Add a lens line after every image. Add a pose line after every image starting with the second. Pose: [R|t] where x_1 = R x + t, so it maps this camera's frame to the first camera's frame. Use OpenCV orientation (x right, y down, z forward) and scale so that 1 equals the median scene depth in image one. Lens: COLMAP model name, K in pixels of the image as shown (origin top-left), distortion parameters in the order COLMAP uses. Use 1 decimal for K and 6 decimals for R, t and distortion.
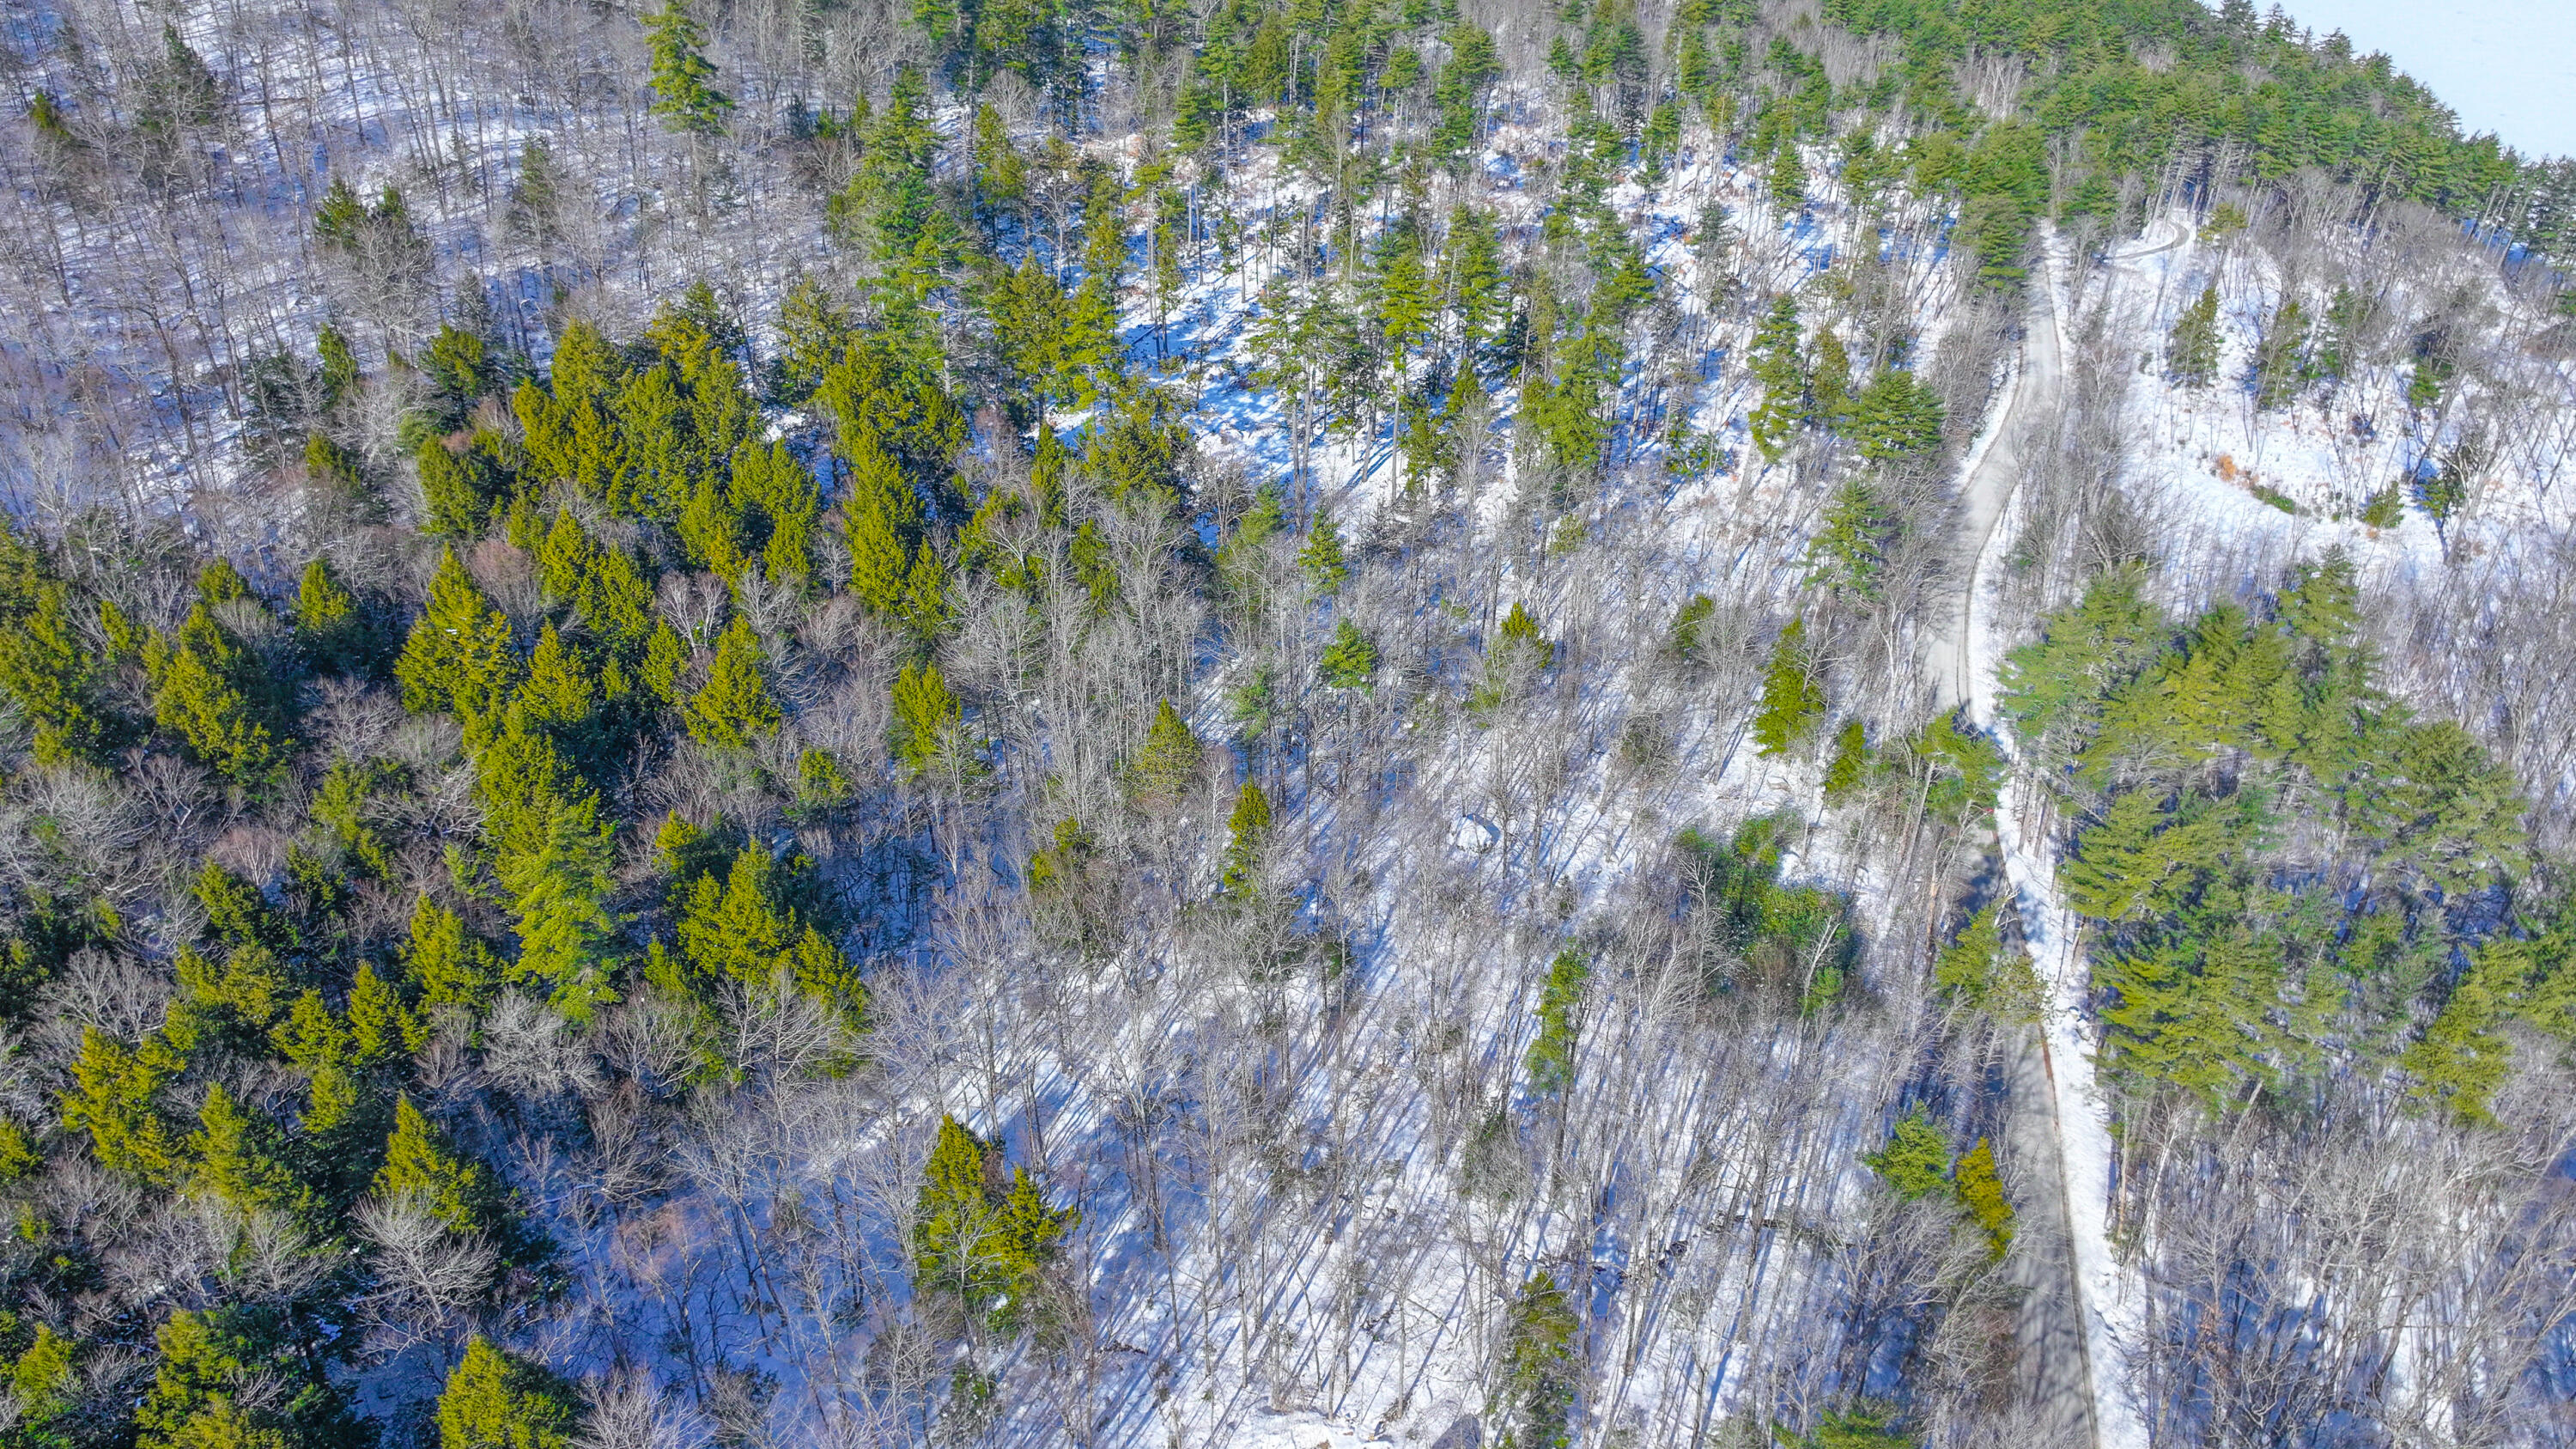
lens RADIAL K [[1860.5, 0, 1302.6], [0, 1860.5, 733.7], [0, 0, 1]] dist [-0.001930, 0.019216]
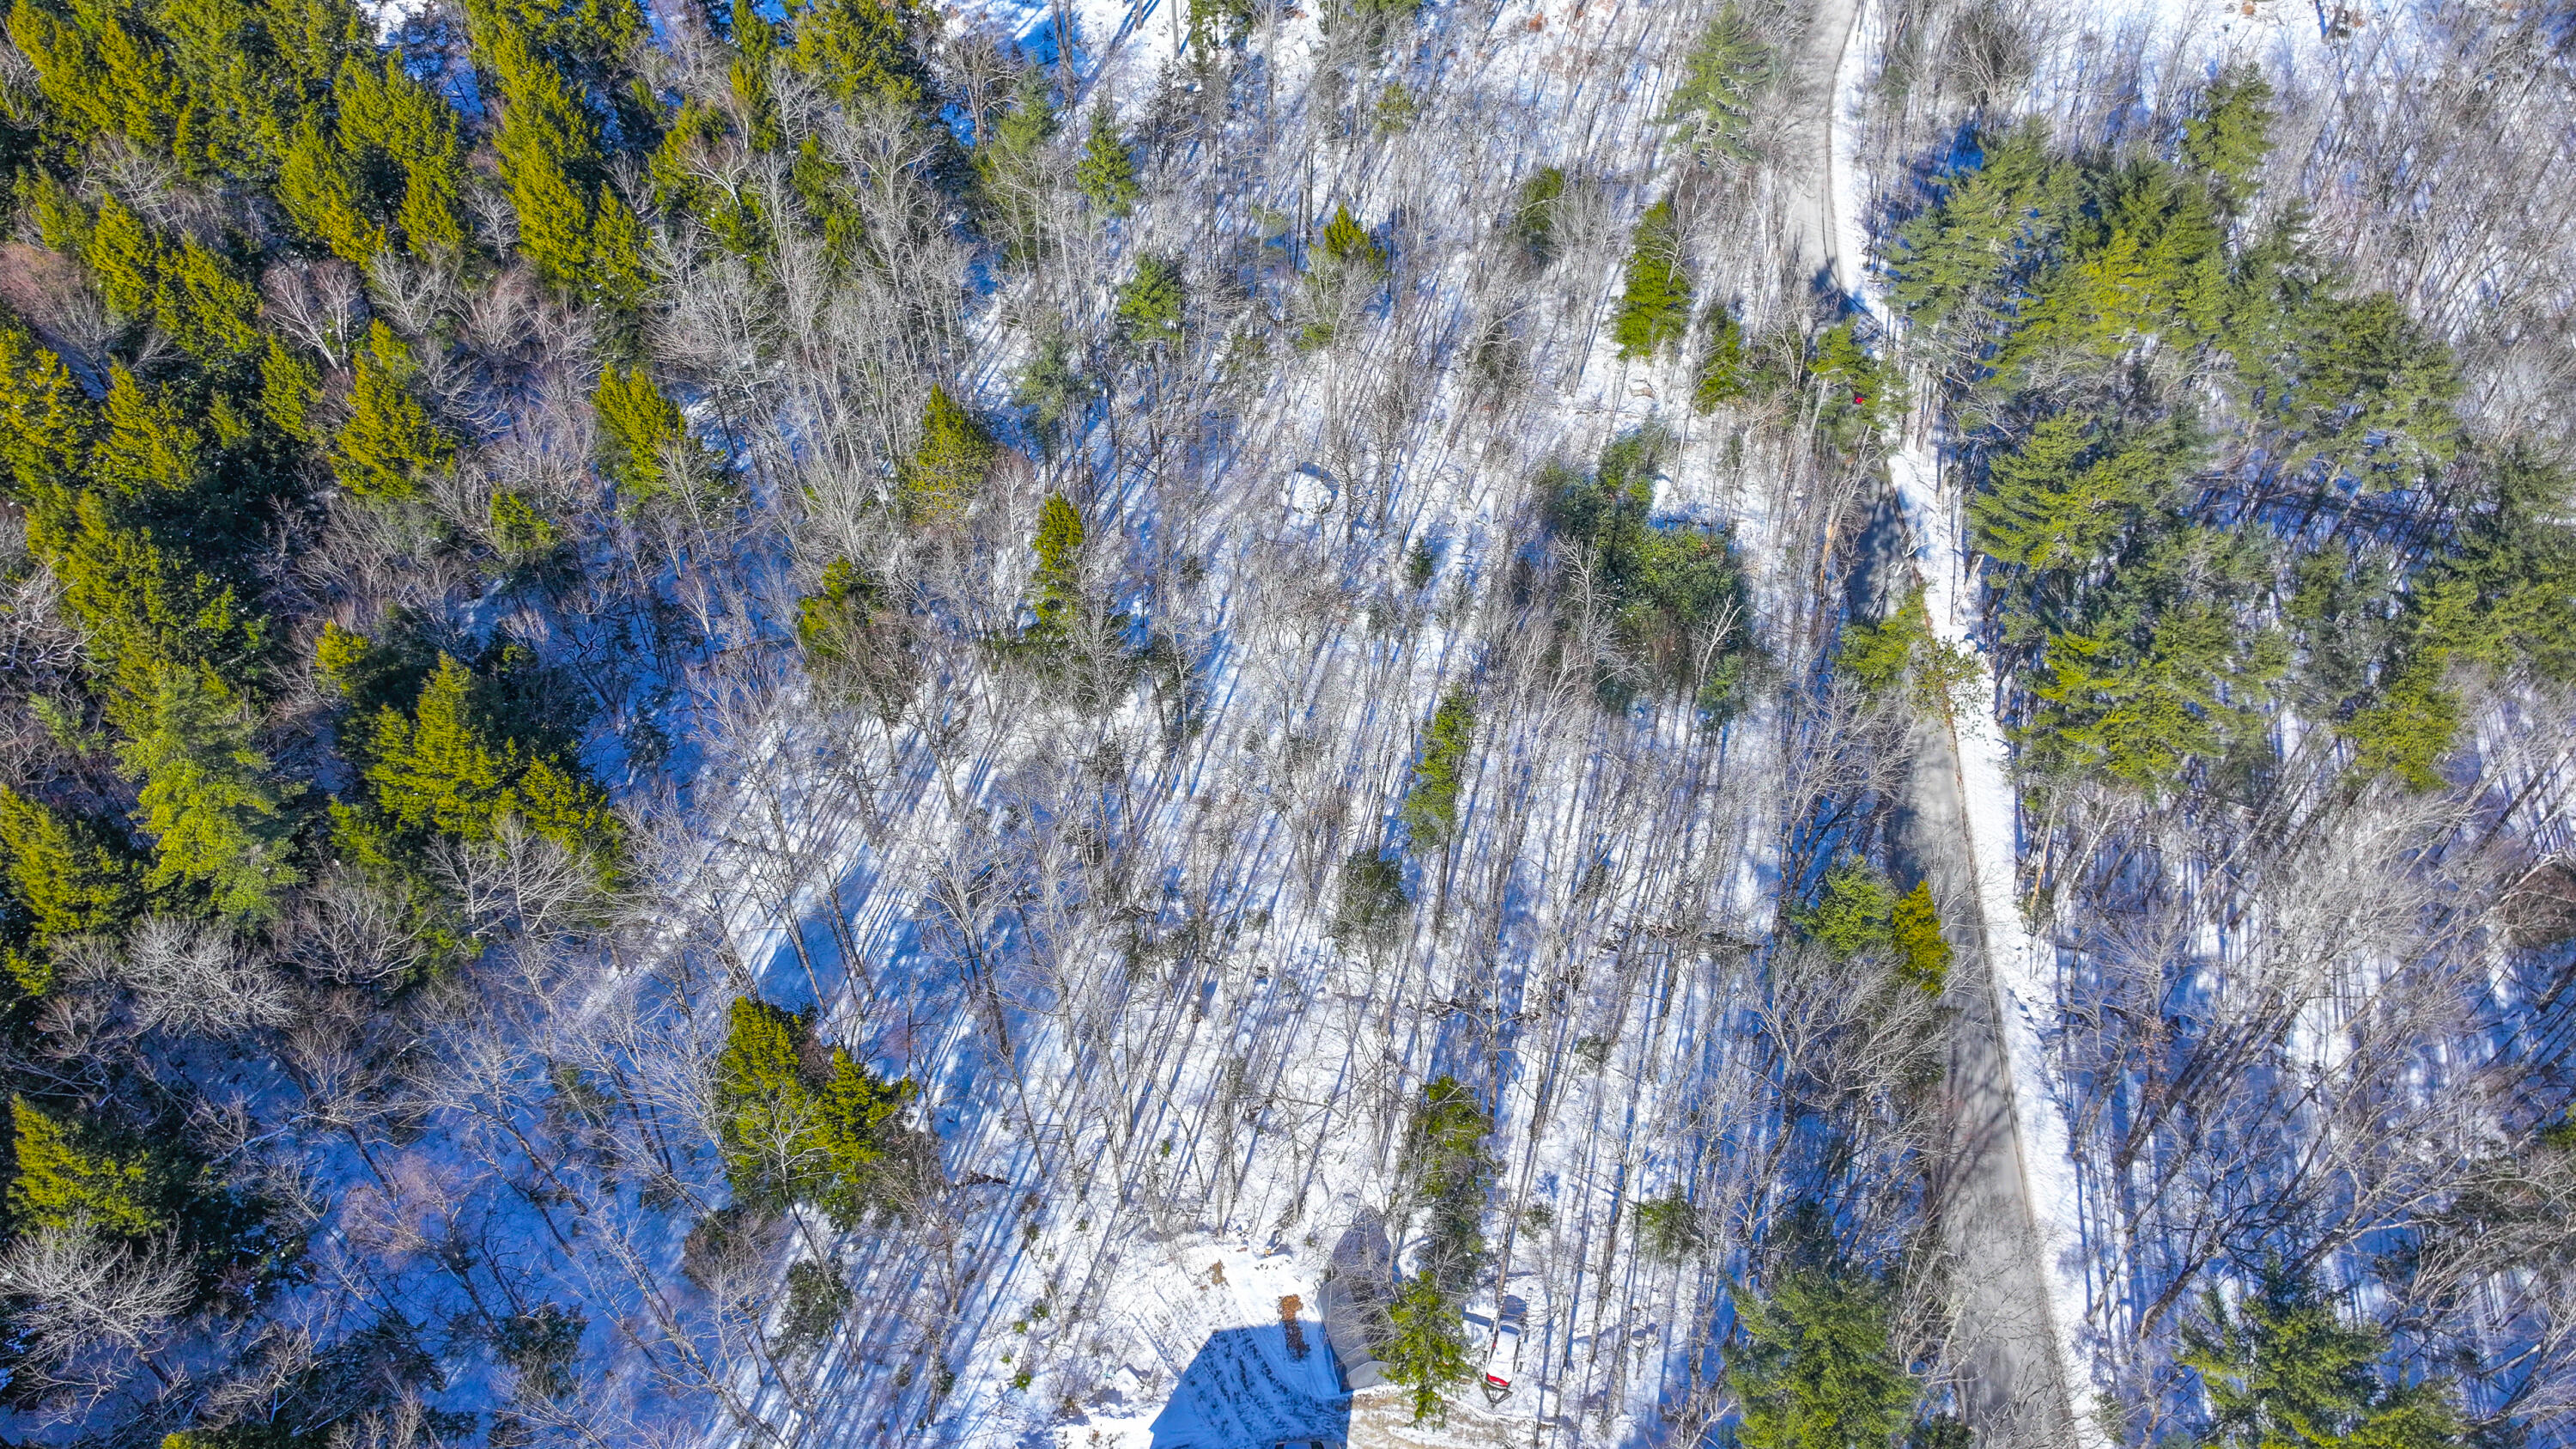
lens RADIAL K [[1860.5, 0, 1302.6], [0, 1860.5, 733.7], [0, 0, 1]] dist [-0.001930, 0.019216]
pose [[0.990738, -0.096432, 0.095599, -0.006607], [0.066223, 0.957770, 0.279805, -0.092396], [-0.118544, -0.270882, 0.955285, 0.154295]]
